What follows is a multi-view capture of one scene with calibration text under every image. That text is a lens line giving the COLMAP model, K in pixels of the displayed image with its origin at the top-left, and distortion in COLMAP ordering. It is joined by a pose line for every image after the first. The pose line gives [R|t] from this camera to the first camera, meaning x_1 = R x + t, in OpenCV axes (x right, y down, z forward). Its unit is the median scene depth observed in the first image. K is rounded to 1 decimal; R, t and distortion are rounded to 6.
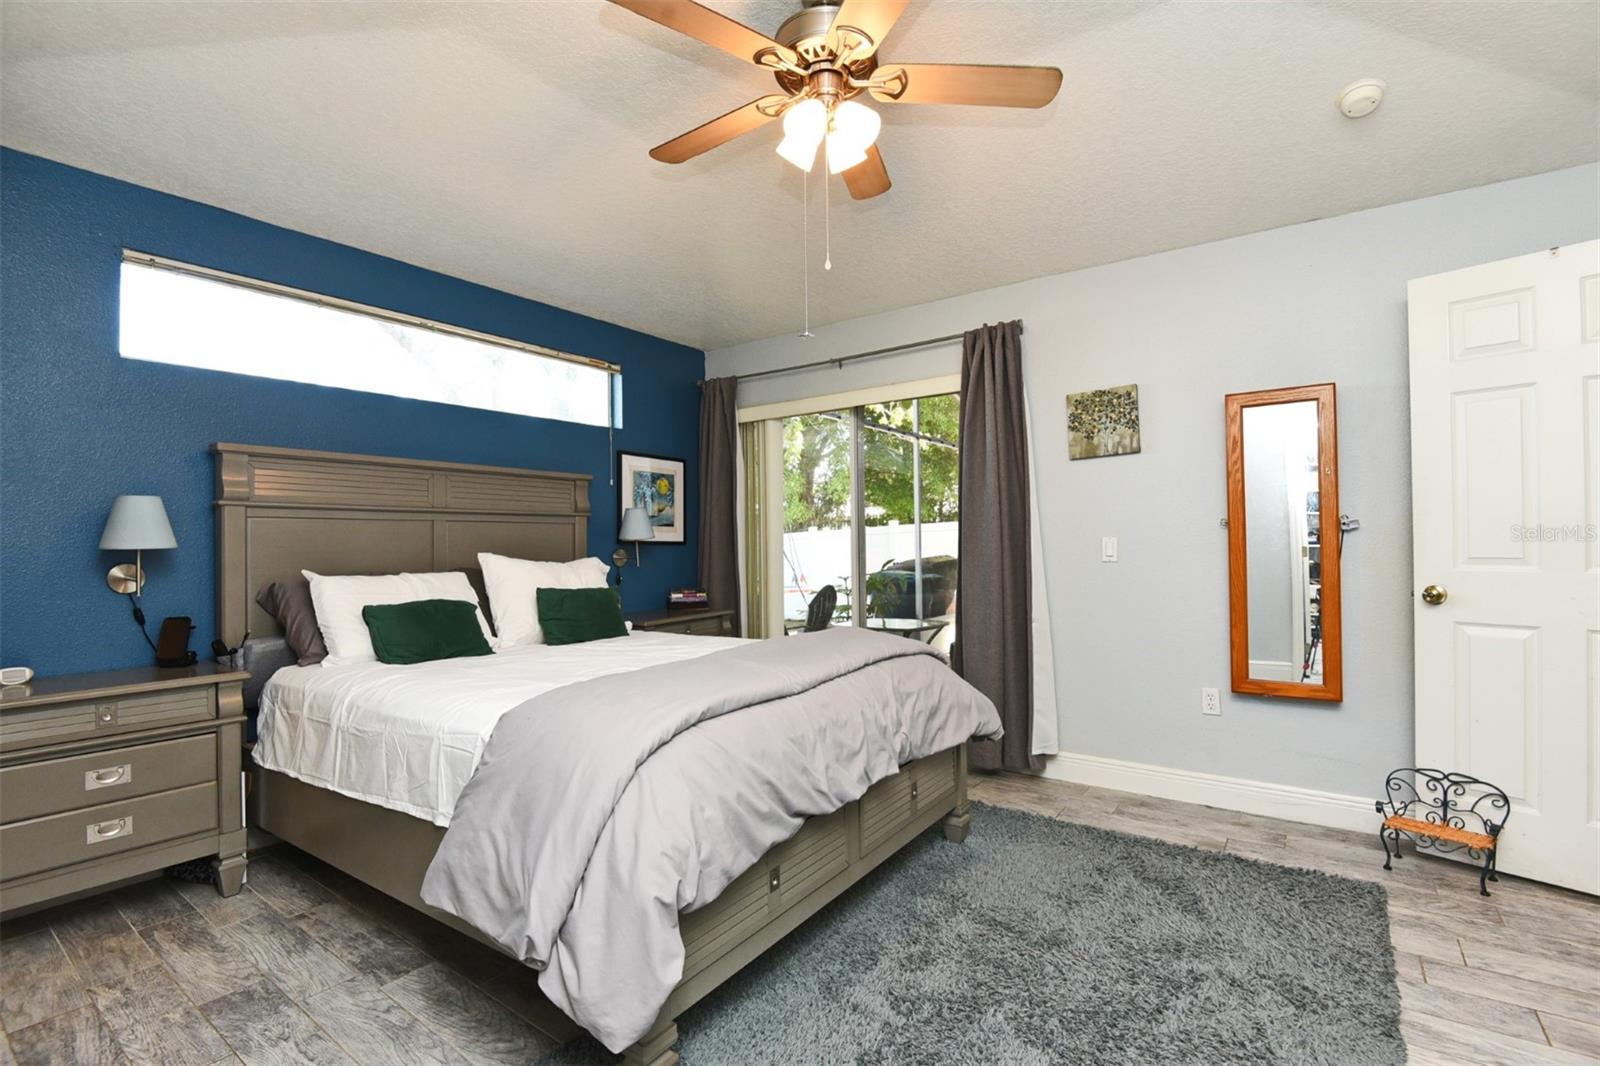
lens RADIAL K [[730.0, 0, 796.5], [0, 730.0, 539.2], [0, 0, 1]] dist [-0.007373, -0.007503]
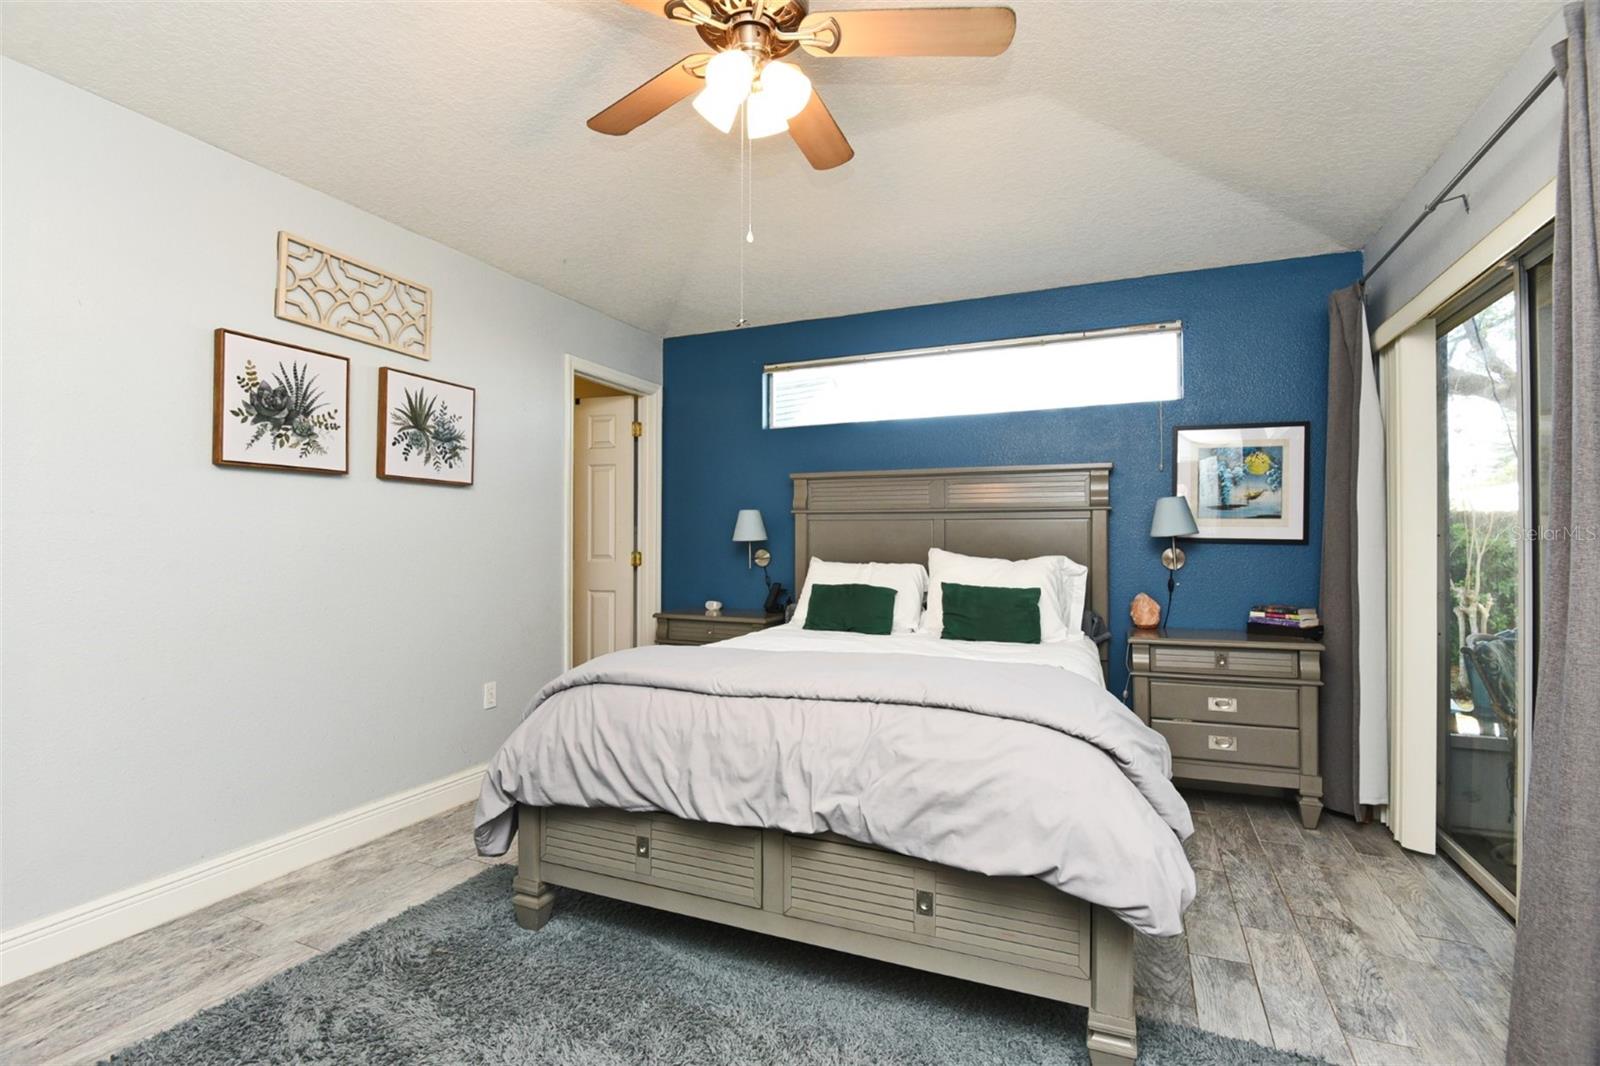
lens RADIAL K [[730.0, 0, 796.5], [0, 730.0, 539.2], [0, 0, 1]] dist [-0.007373, -0.007503]
pose [[0.221481, 0.030458, -0.974689, 0.562224], [0.009634, 0.999395, 0.033419, -0.033256], [0.975117, -0.016792, 0.221053, 0.490488]]
